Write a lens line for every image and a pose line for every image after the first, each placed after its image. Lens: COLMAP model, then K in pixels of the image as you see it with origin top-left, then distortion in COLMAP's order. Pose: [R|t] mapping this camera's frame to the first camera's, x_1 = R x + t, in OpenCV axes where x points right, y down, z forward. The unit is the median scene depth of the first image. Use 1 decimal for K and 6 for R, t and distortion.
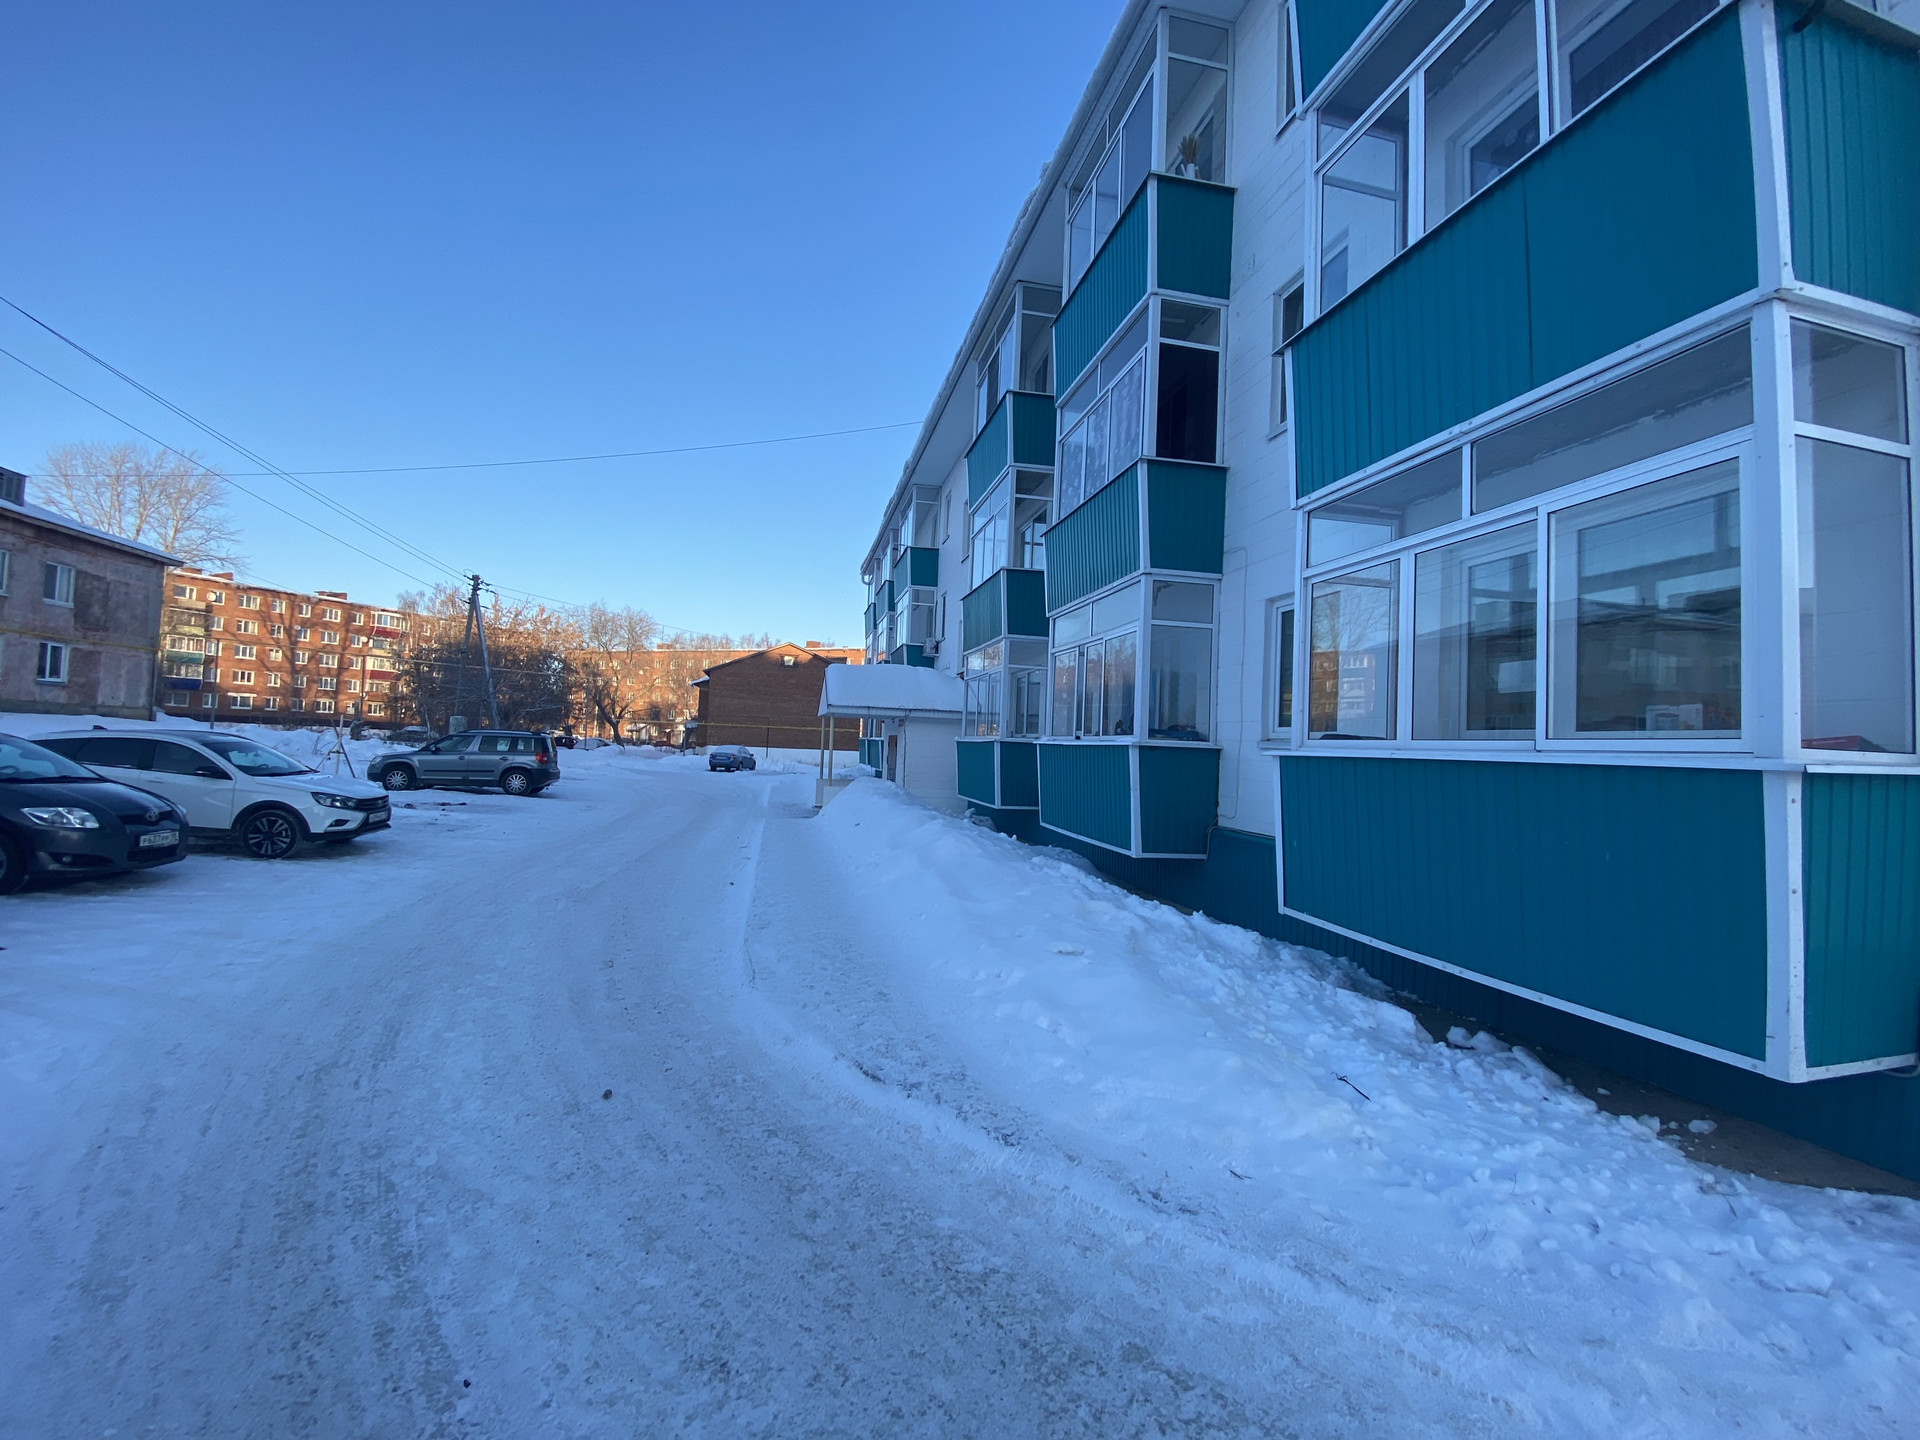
lens RADIAL K [[781.4, 0, 948.5], [0, 781.4, 716.3], [0, 0, 1]] dist [0.018503, -0.020103]
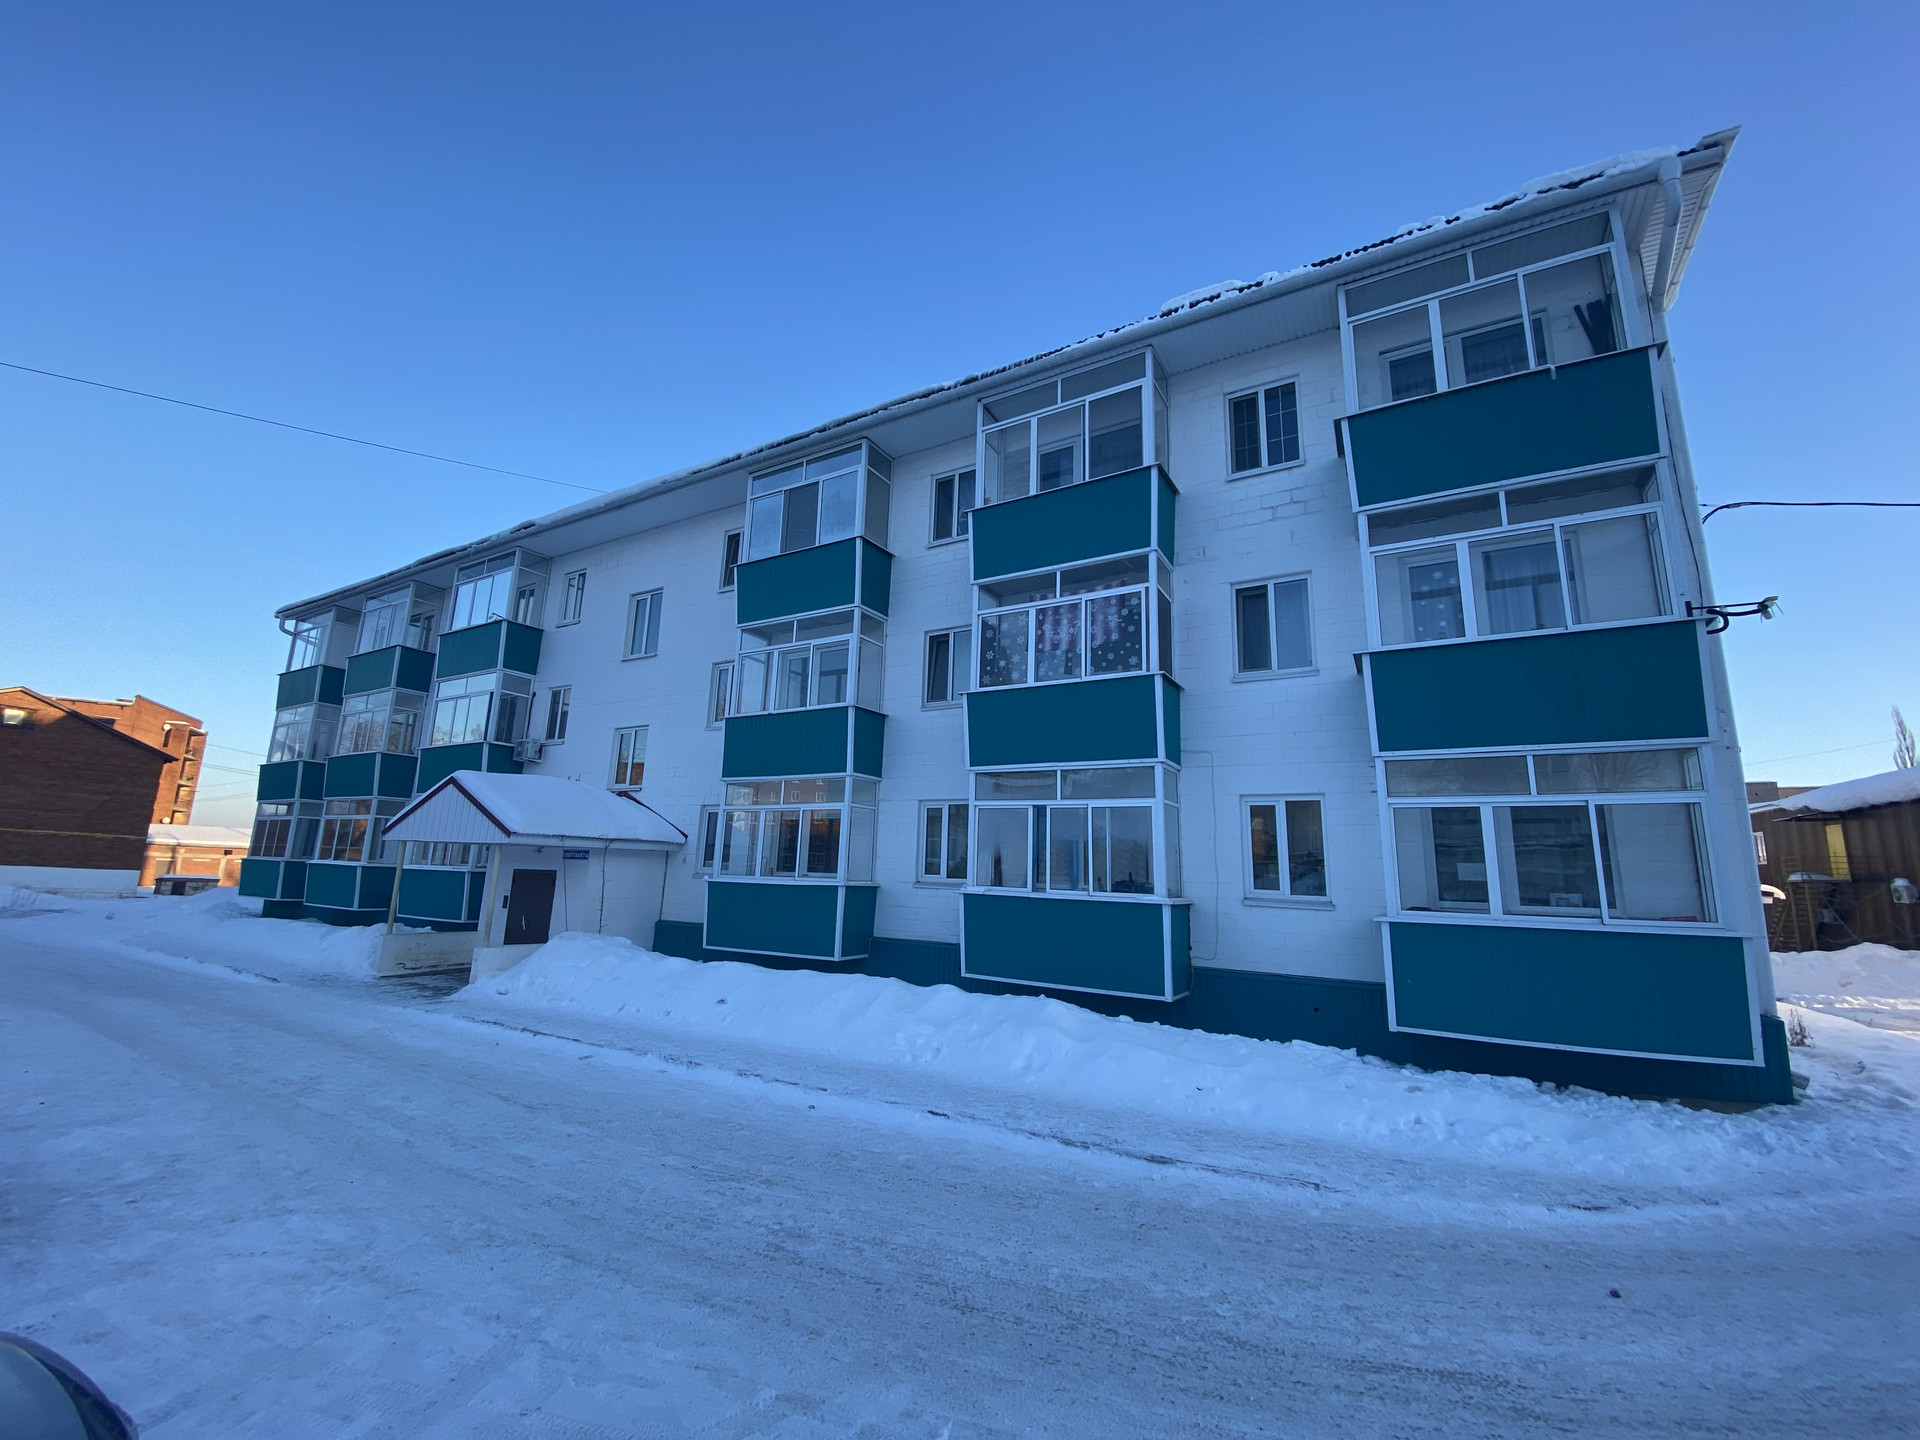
lens RADIAL K [[781.4, 0, 948.5], [0, 781.4, 716.3], [0, 0, 1]] dist [0.018503, -0.020103]
pose [[0.675404, 0.127875, 0.726277, -1.531315], [-0.033943, 0.989198, -0.142602, -0.113592], [-0.736666, 0.071662, 0.672449, 0.689913]]
